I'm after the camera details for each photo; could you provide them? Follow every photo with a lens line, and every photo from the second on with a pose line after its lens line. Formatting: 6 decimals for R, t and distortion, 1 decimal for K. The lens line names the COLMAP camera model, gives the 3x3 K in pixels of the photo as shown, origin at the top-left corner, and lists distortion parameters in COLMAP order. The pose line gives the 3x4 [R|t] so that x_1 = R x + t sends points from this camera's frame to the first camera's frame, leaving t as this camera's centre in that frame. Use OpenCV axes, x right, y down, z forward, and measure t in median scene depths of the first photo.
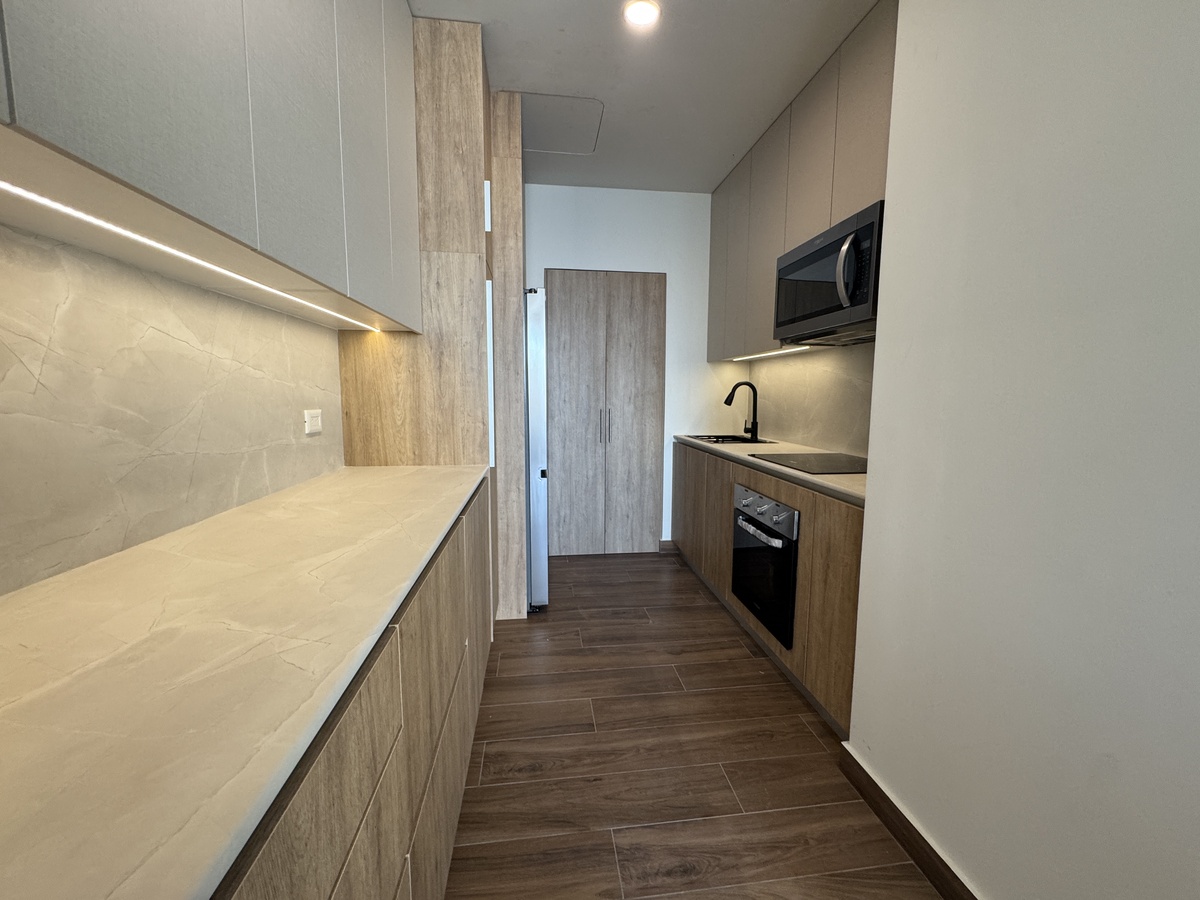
lens RADIAL K [[479.5, 0, 603.0], [0, 479.5, 447.4], [0, 0, 1]] dist [0.000711, -0.000200]
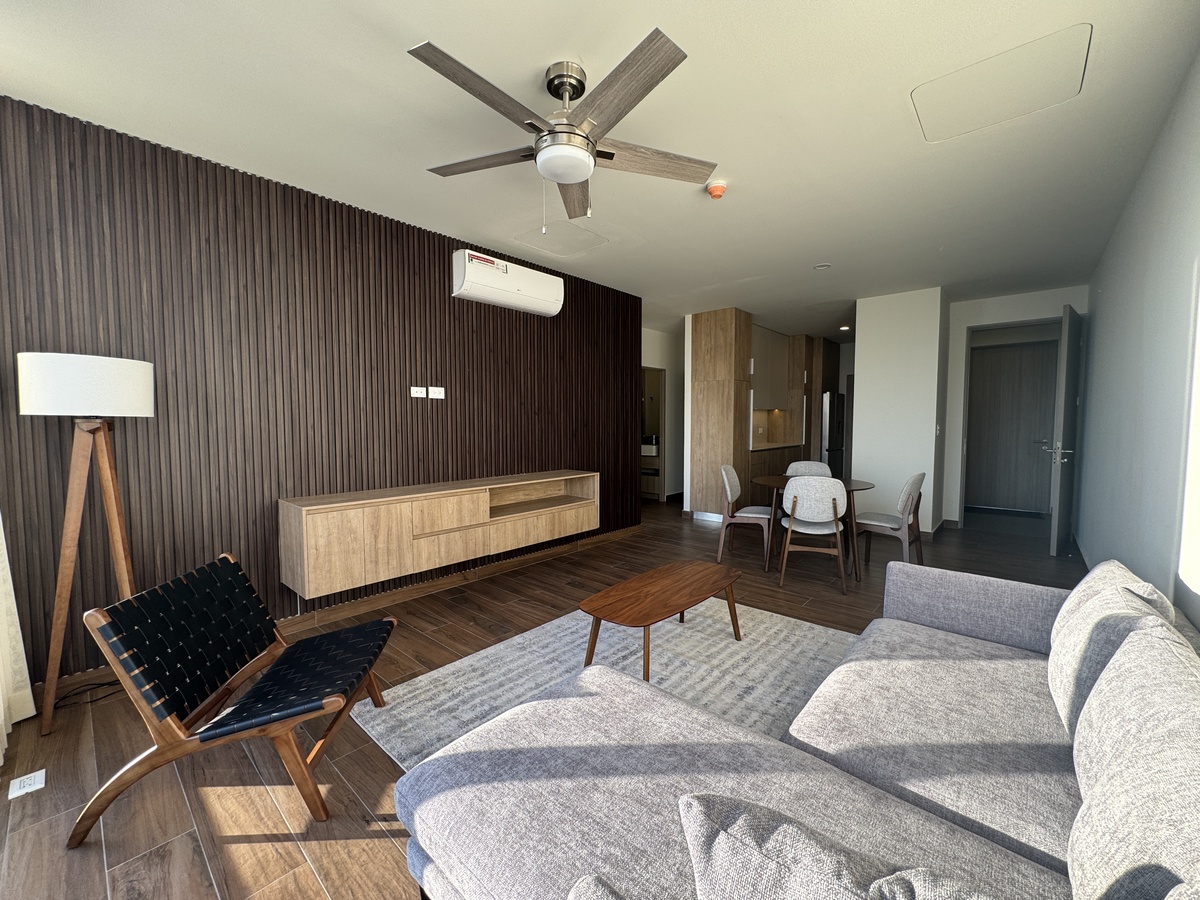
lens RADIAL K [[479.5, 0, 601.3], [0, 479.5, 443.5], [0, 0, 1]] dist [0.000711, -0.000200]
pose [[0.659561, 0.029168, -0.751085, 1.642859], [-0.081483, 0.996133, -0.032869, 0.305068], [0.747222, 0.082880, 0.659386, -2.824707]]
